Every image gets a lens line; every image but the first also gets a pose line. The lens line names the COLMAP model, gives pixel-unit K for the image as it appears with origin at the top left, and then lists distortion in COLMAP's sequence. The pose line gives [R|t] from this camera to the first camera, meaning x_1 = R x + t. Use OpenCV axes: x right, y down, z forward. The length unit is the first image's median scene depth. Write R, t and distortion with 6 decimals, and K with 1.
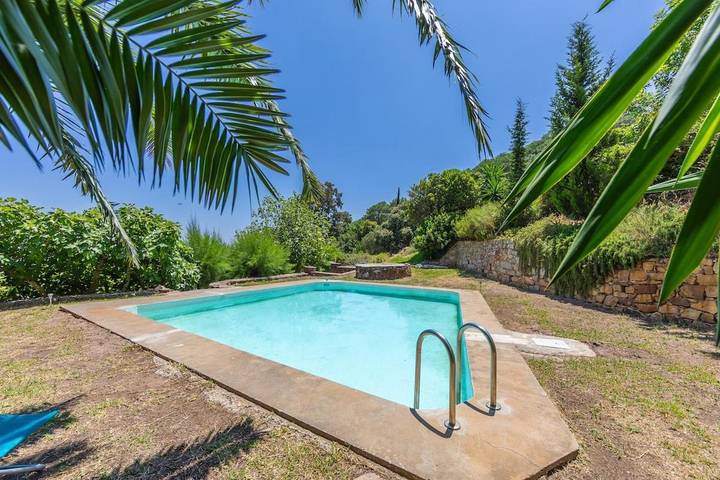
lens RADIAL K [[307.3, 0, 372.1], [0, 307.3, 241.0], [0, 0, 1]] dist [0.001142, 0.000216]
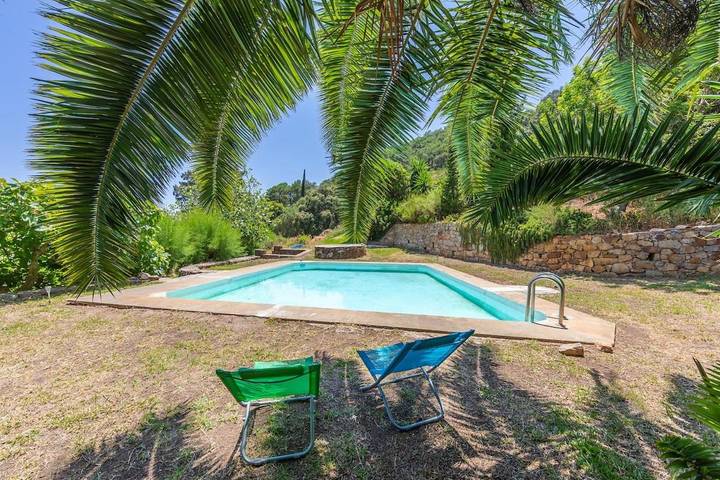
lens RADIAL K [[307.3, 0, 372.1], [0, 307.3, 241.0], [0, 0, 1]] dist [0.001142, 0.000216]
pose [[0.919892, -0.016458, 0.391825, -0.310046], [-0.005984, 0.998414, 0.055986, 0.000569], [-0.392125, -0.053846, 0.918335, -0.042496]]
